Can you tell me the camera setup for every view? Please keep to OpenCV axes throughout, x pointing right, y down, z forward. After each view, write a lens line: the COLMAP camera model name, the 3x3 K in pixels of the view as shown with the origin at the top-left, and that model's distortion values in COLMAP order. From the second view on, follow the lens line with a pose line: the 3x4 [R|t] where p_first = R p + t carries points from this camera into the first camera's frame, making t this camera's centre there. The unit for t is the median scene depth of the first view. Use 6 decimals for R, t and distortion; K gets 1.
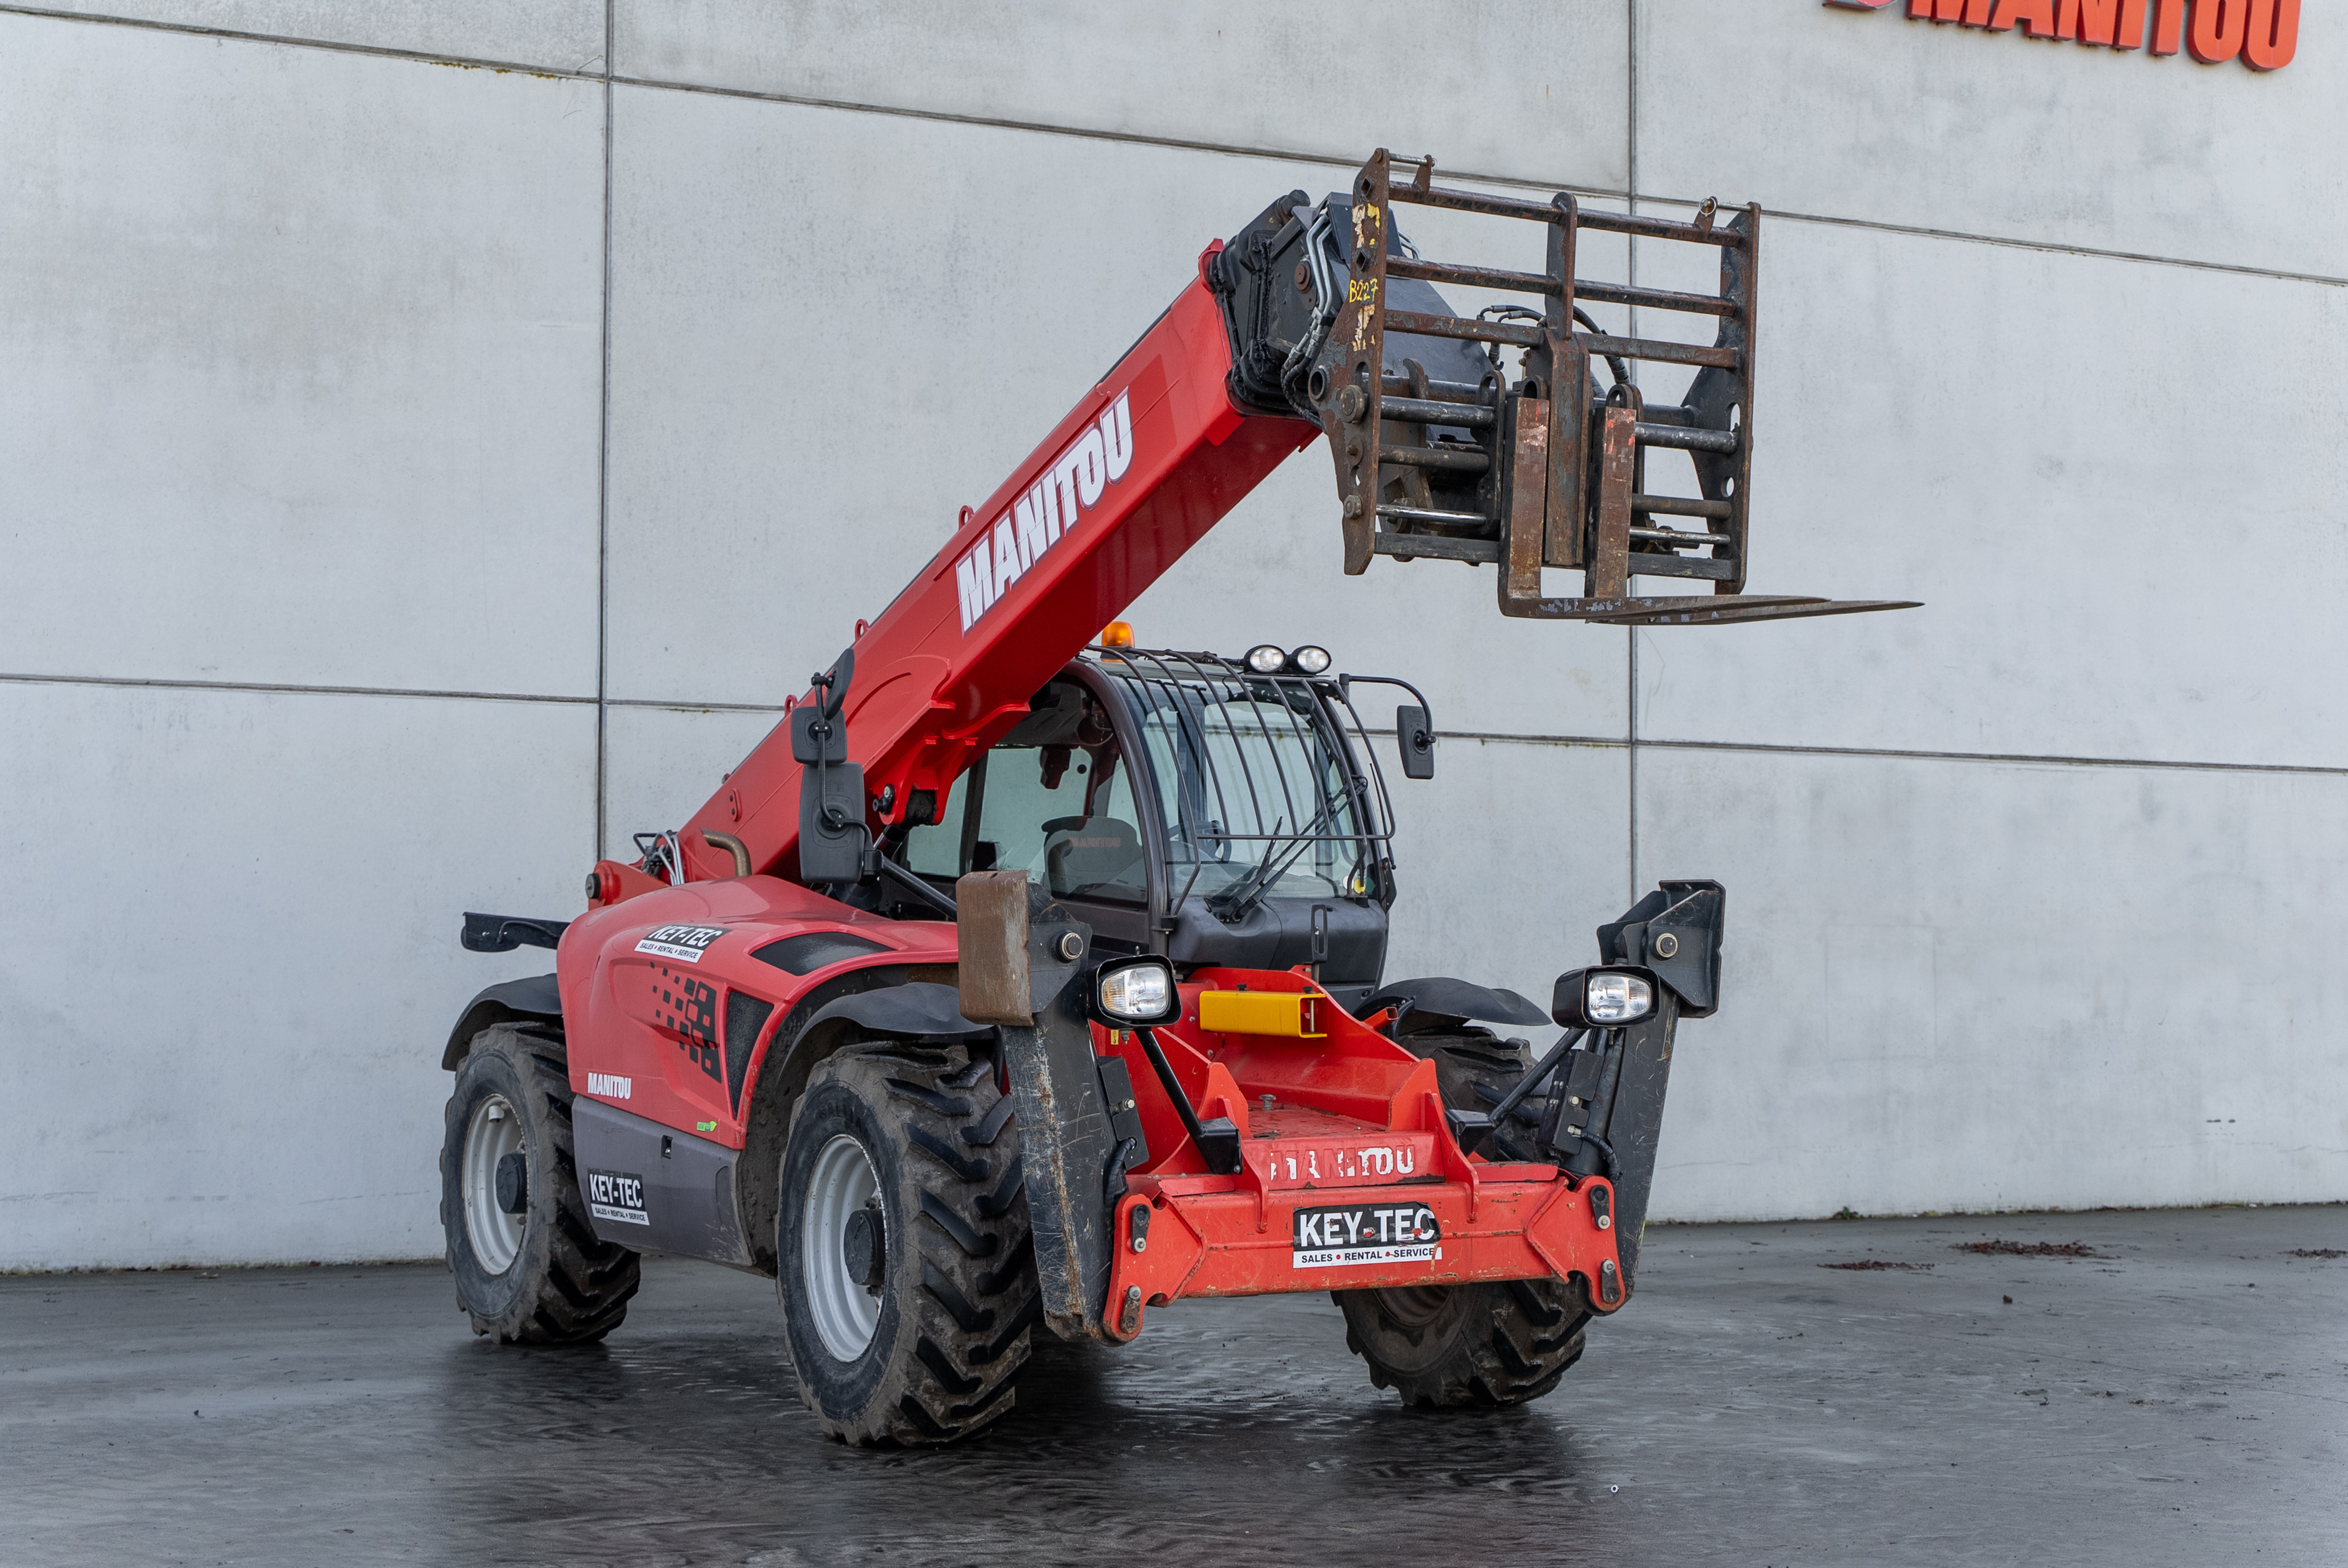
lens RADIAL K [[3607.1, 0, 1182.0], [0, 3607.1, 813.5], [0, 0, 1]] dist [0.008879, -0.055978]
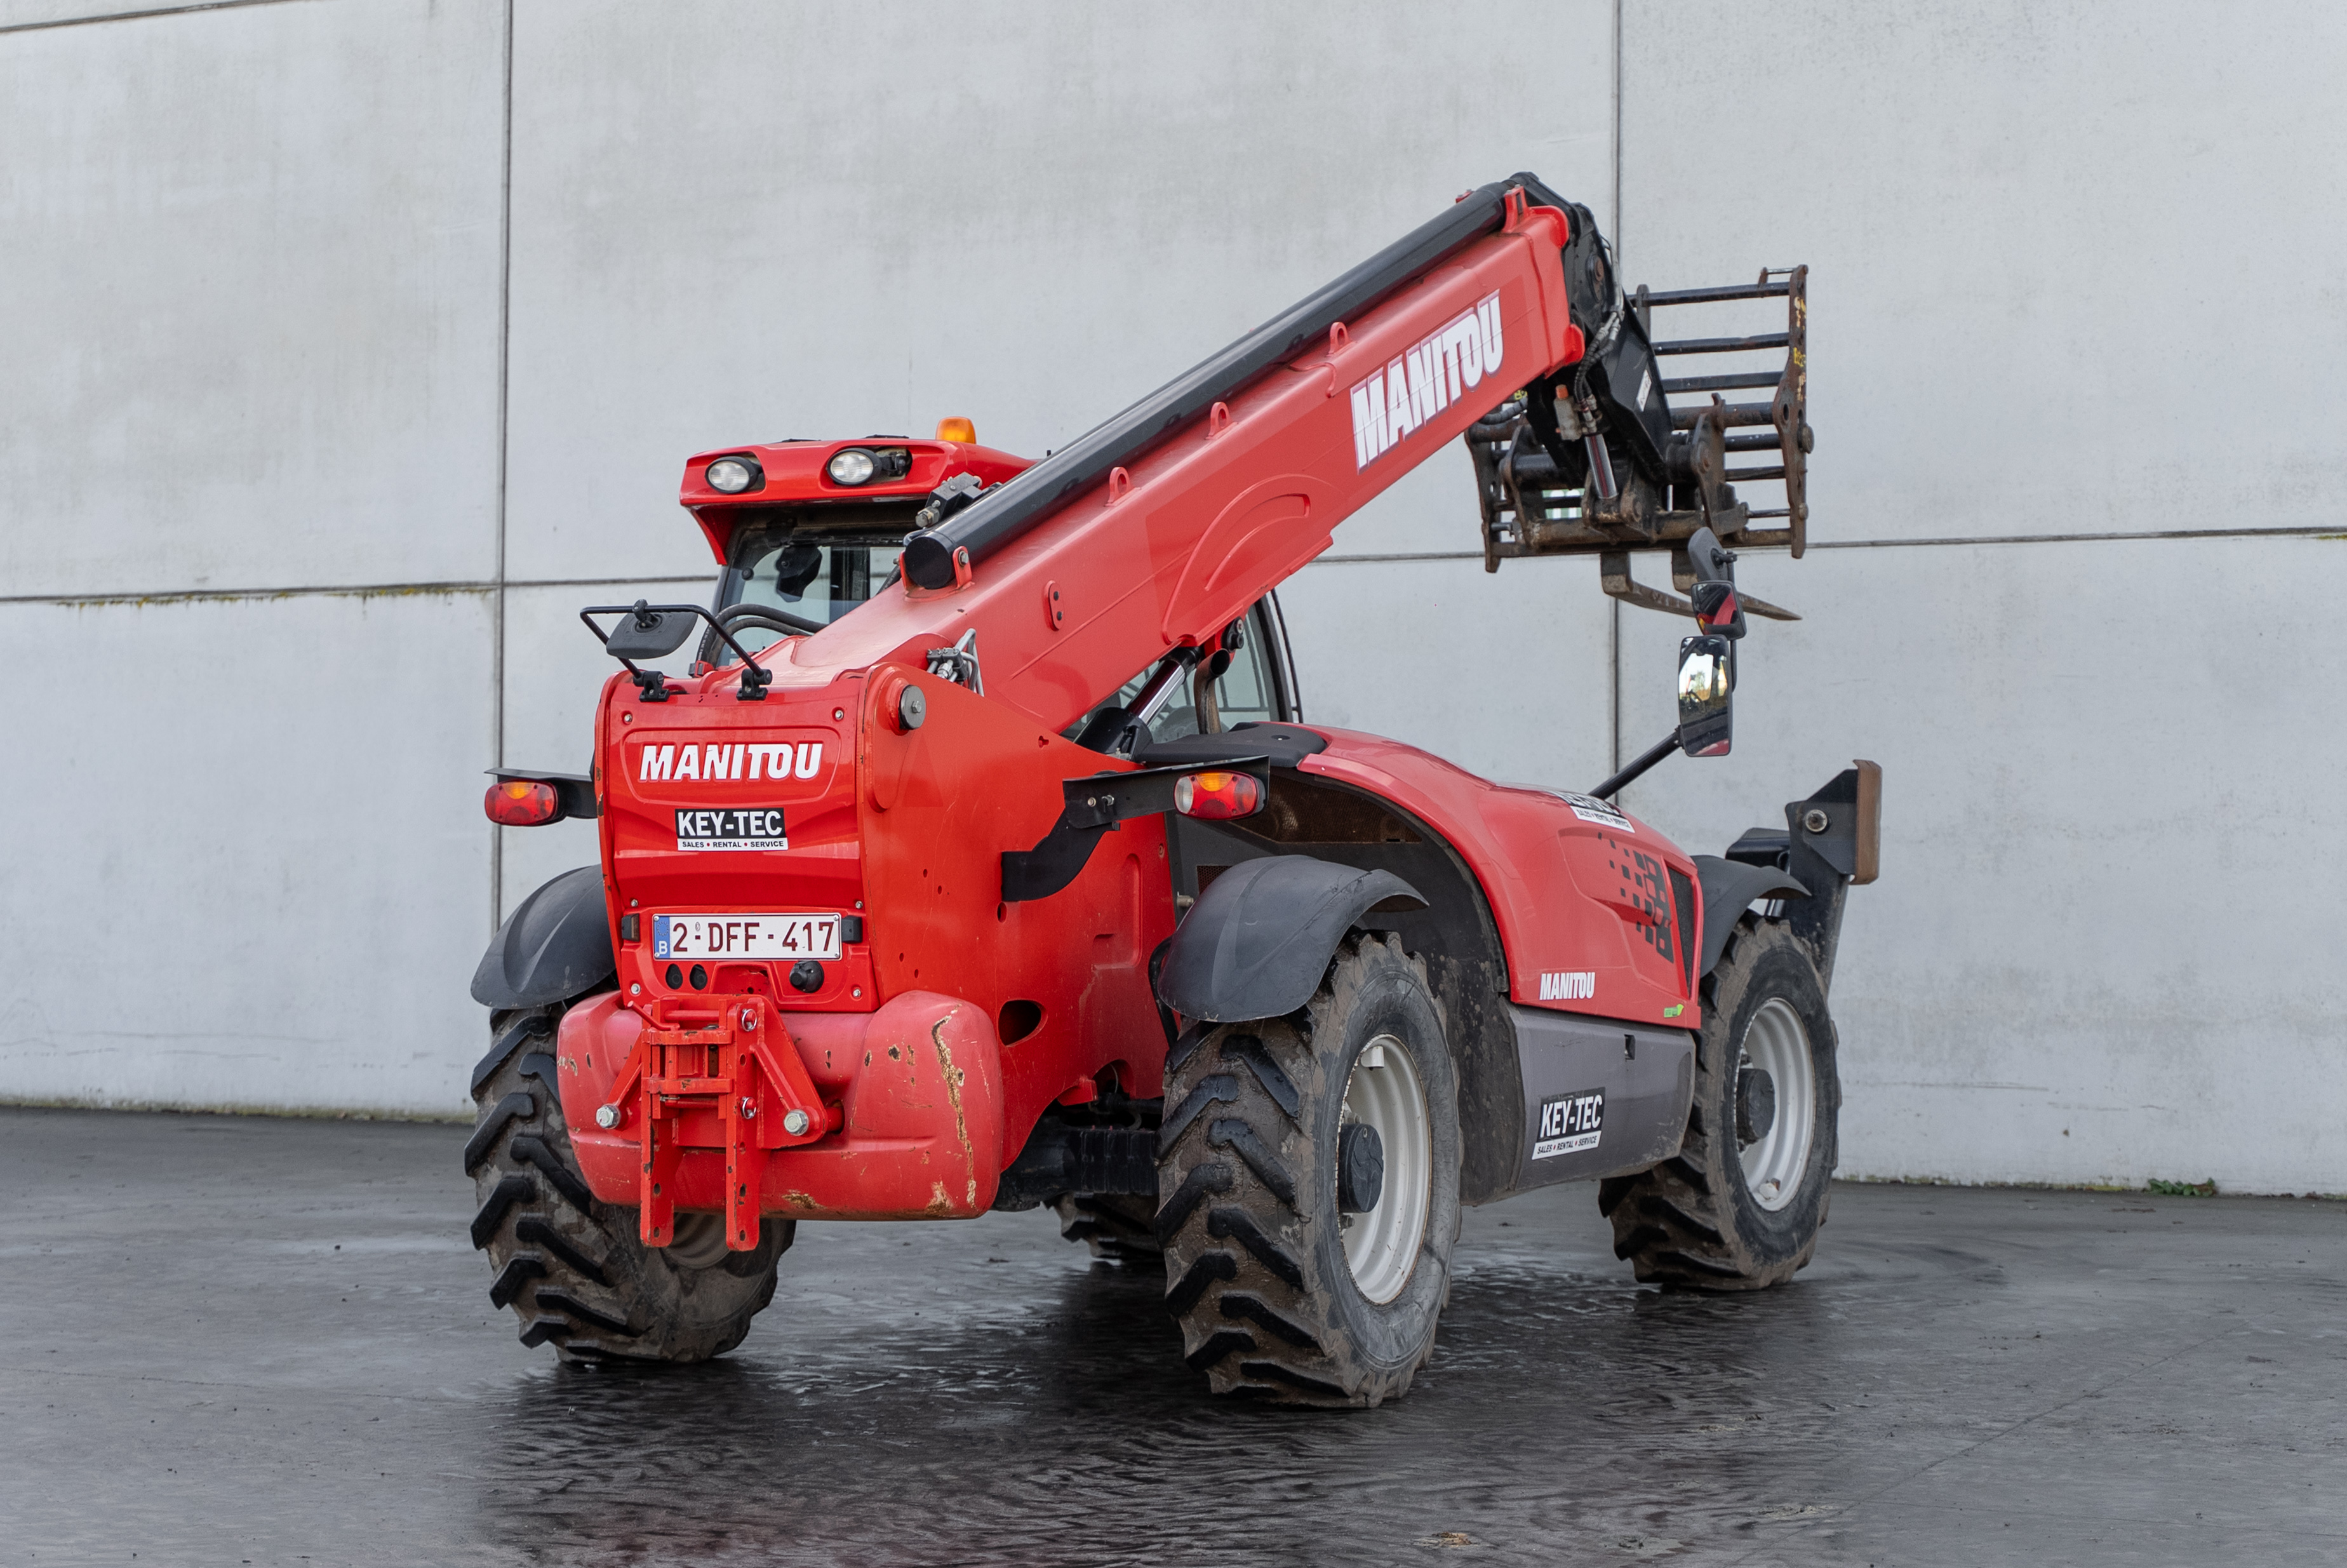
lens RADIAL K [[4257.6, 0, 1183.8], [0, 4257.6, 710.3], [0, 0, 1]] dist [0.018680, -0.107627]
pose [[0.611530, -0.030332, -0.790640, 0.745462], [0.035460, 0.999312, -0.010910, 0.019561], [0.790426, -0.021364, 0.612184, 0.326789]]
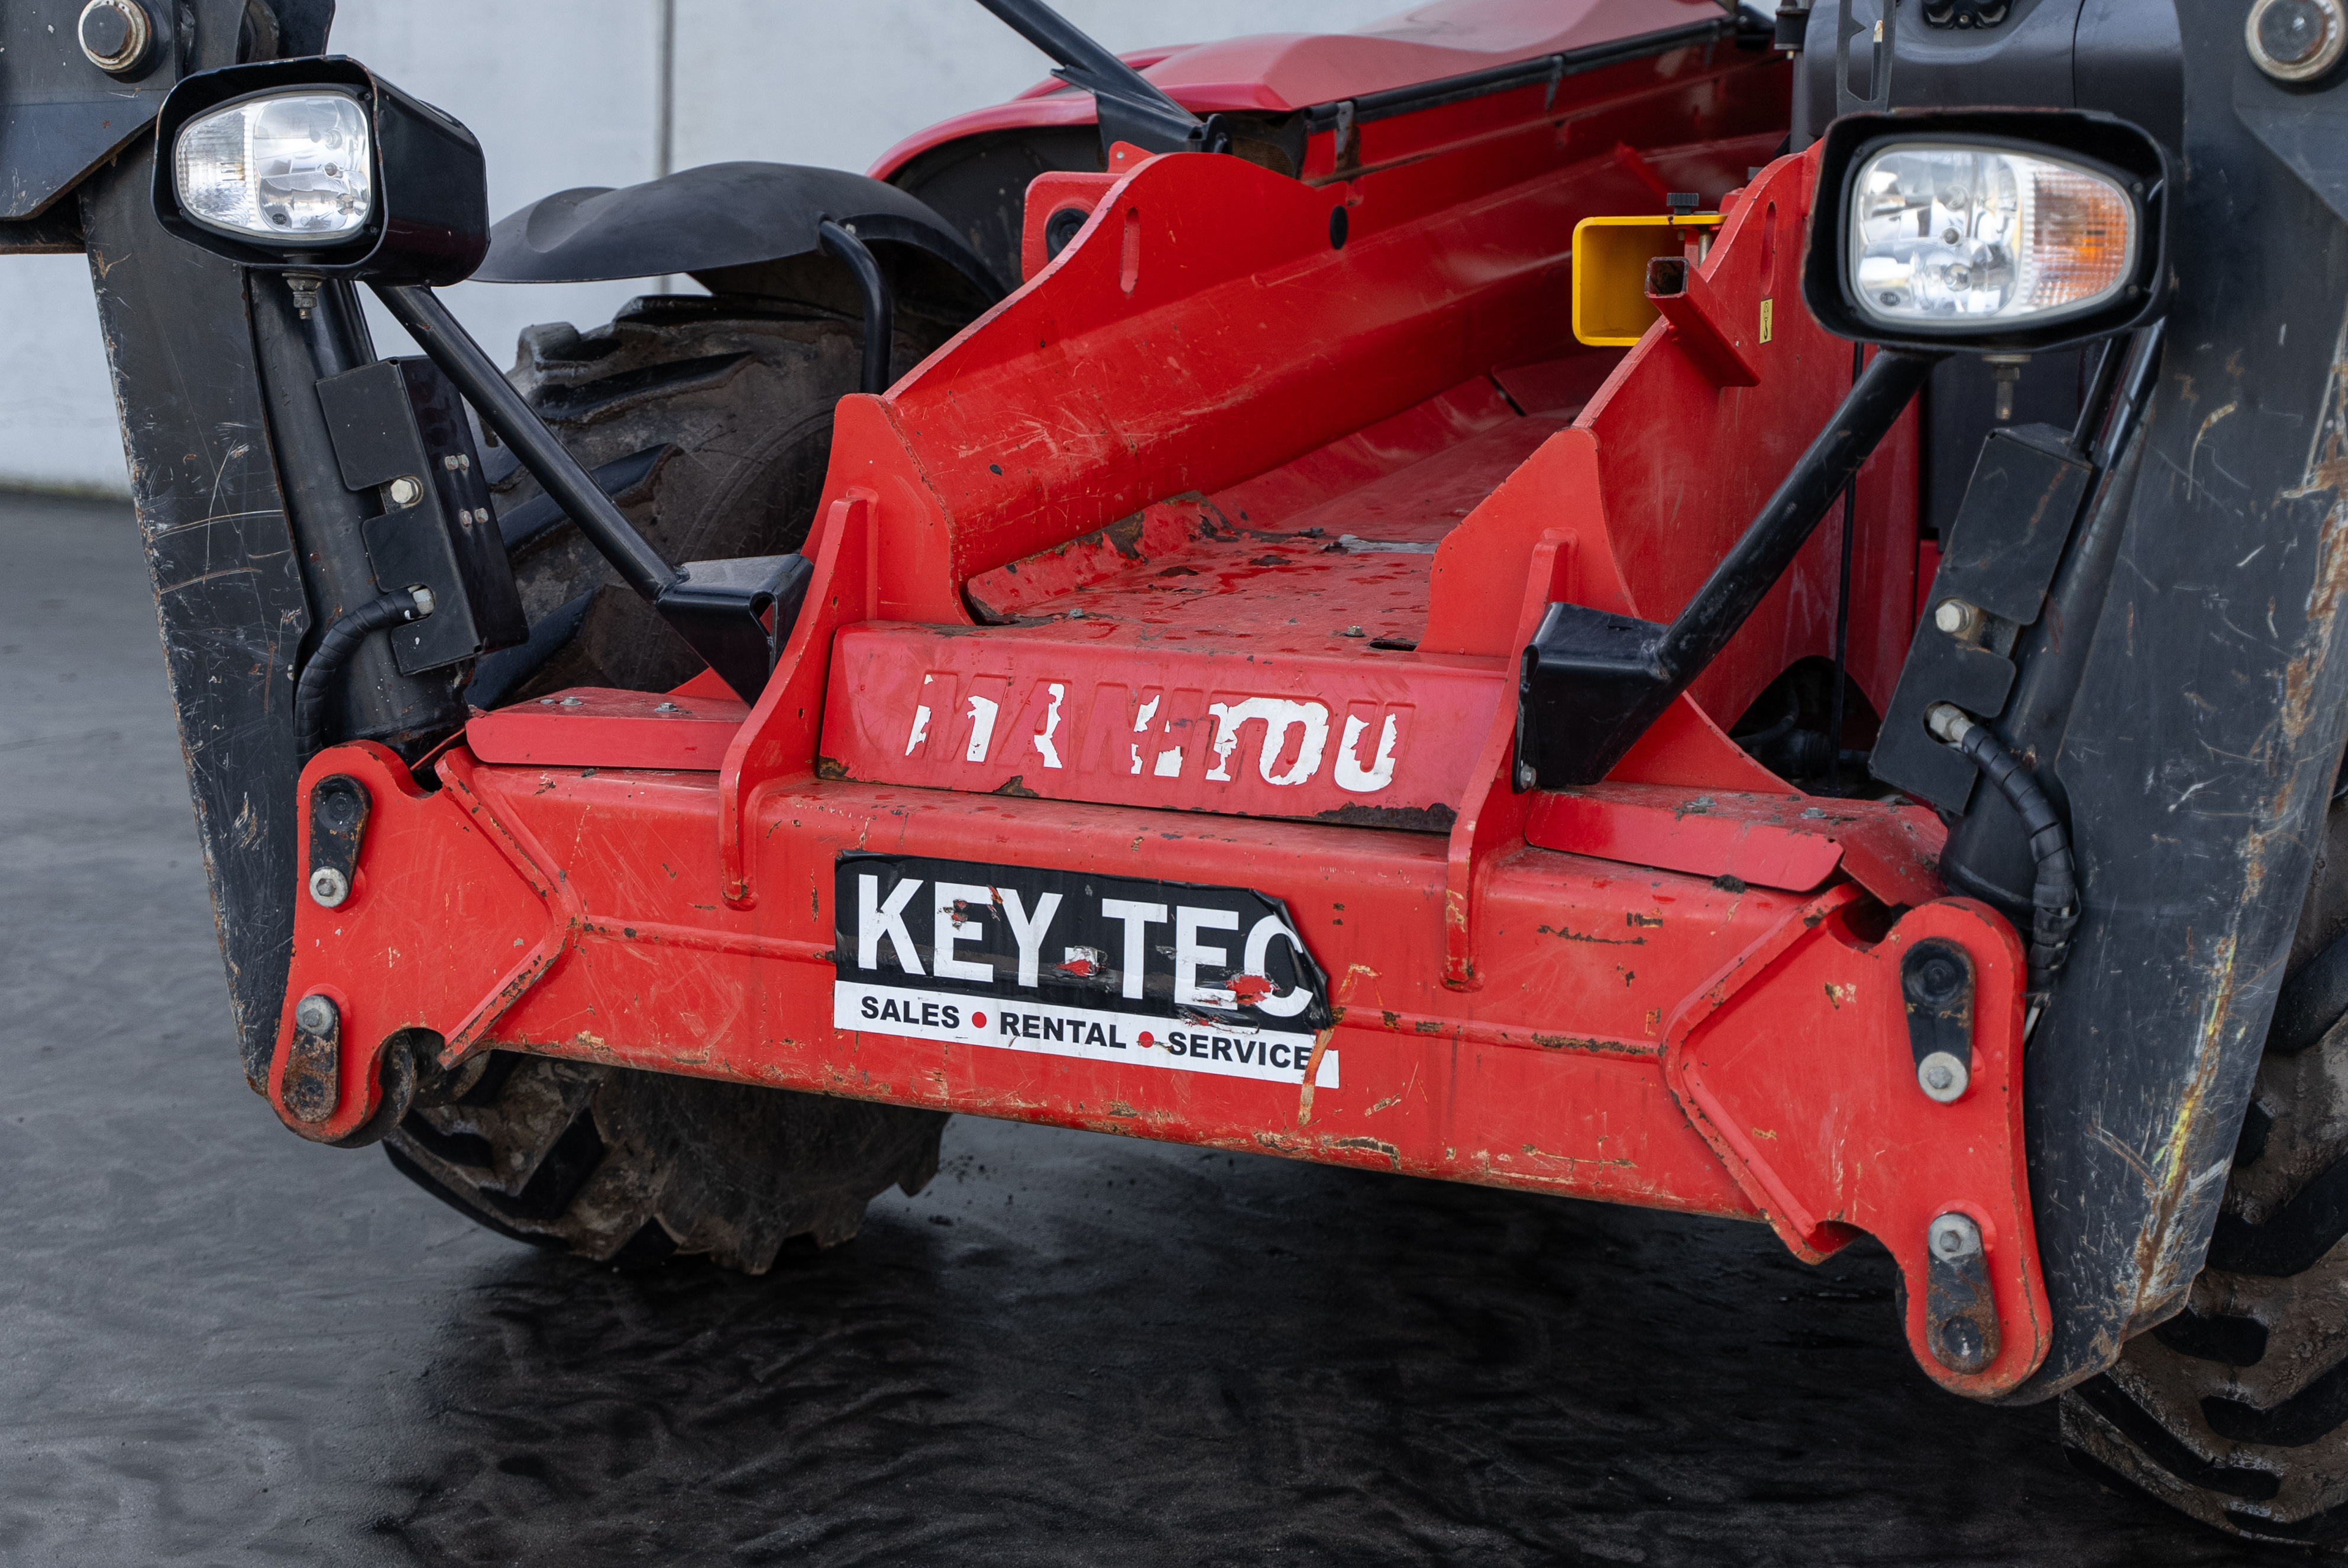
lens RADIAL K [[3658.6, 0, 1095.1], [0, 3658.6, 778.4], [0, 0, 1]] dist [-0.003940, -0.001954]
pose [[0.574724, 0.142400, -0.805863, 0.228046], [0.010816, 0.983336, 0.181474, 0.031453], [0.818276, -0.113013, 0.563607, 0.609987]]
